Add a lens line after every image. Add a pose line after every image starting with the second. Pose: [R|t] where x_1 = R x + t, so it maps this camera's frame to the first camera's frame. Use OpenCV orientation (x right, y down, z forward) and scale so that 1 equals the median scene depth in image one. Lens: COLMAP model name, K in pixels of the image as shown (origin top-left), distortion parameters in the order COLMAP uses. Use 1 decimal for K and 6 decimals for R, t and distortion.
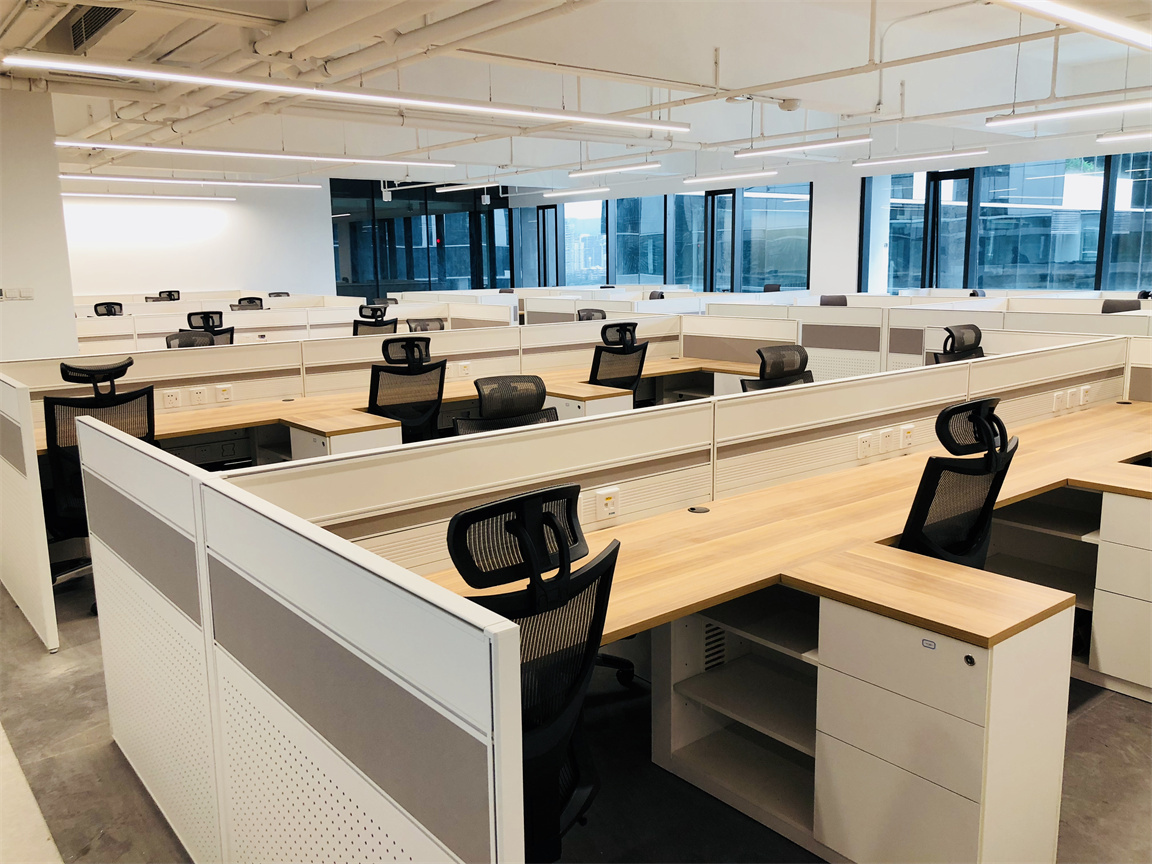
lens RADIAL K [[940.5, 0, 576.0], [0, 940.5, 432.0], [0, 0, 1]] dist [0.042281, -0.013016]
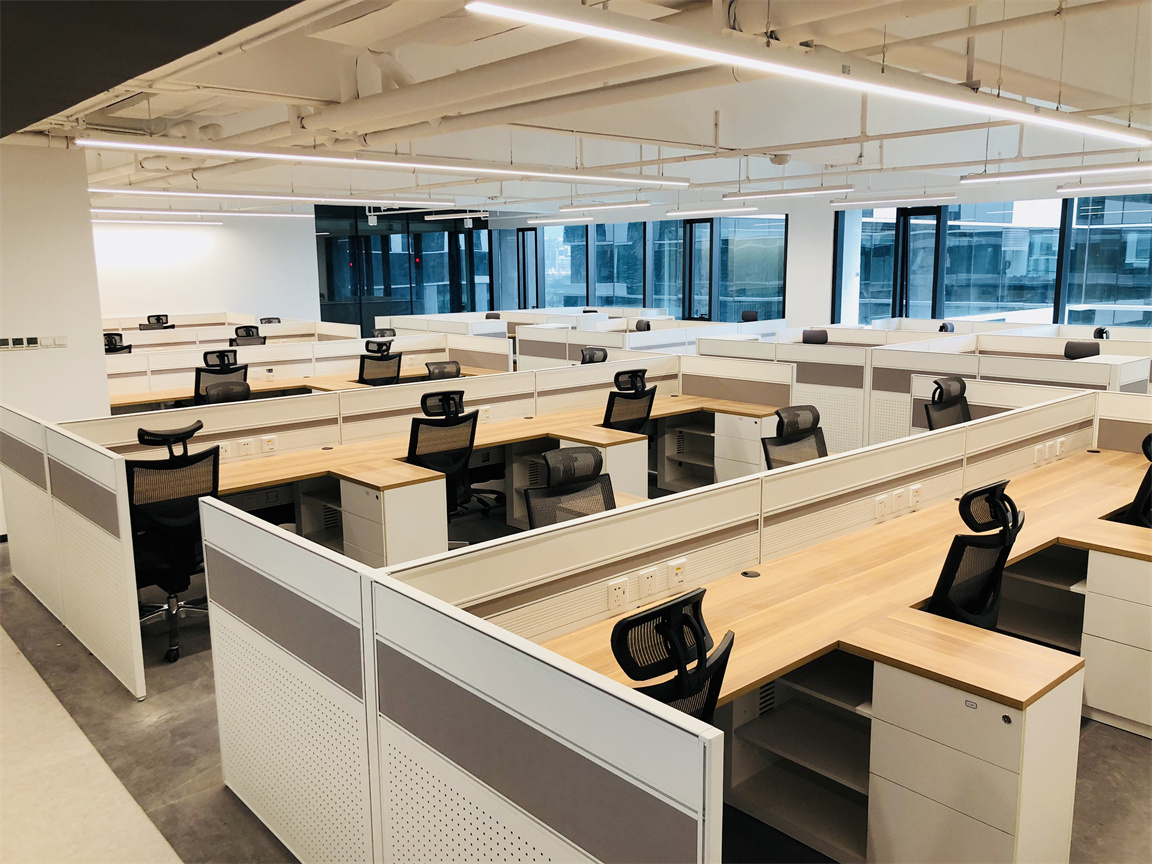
lens RADIAL K [[944.9, 0, 580.0], [0, 944.9, 427.4], [0, 0, 1]] dist [0.055534, -0.042524]
pose [[0.998616, -0.003875, 0.052451, -0.110307], [0.004111, 0.999982, -0.004409, -0.073865], [-0.052433, 0.004618, 0.998614, -0.114917]]
